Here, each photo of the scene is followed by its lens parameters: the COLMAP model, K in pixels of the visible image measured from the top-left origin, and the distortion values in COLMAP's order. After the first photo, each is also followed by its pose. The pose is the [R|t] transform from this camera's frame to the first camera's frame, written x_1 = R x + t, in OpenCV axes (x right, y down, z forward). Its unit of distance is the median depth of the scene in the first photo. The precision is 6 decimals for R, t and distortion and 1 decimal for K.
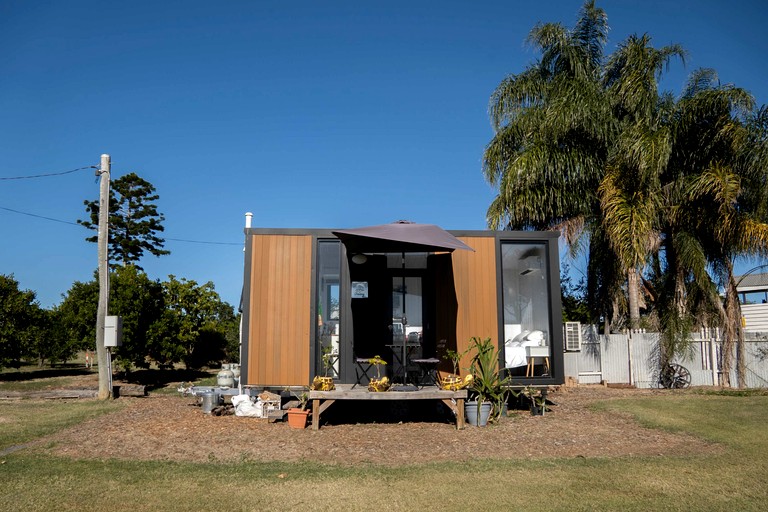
lens RADIAL K [[566.4, 0, 384.0], [0, 566.4, 256.0], [0, 0, 1]] dist [-0.151665, 0.060159]
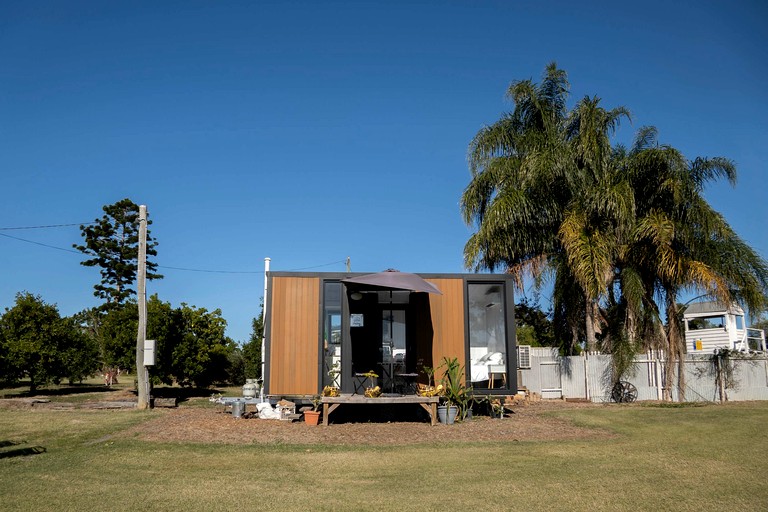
lens RADIAL K [[566.4, 0, 384.0], [0, 566.4, 256.0], [0, 0, 1]] dist [-0.151665, 0.060159]
pose [[0.999738, 0.003629, 0.022606, -0.007729], [-0.002697, 0.999150, -0.041123, -0.022930], [-0.022736, 0.041051, 0.998898, -0.198258]]
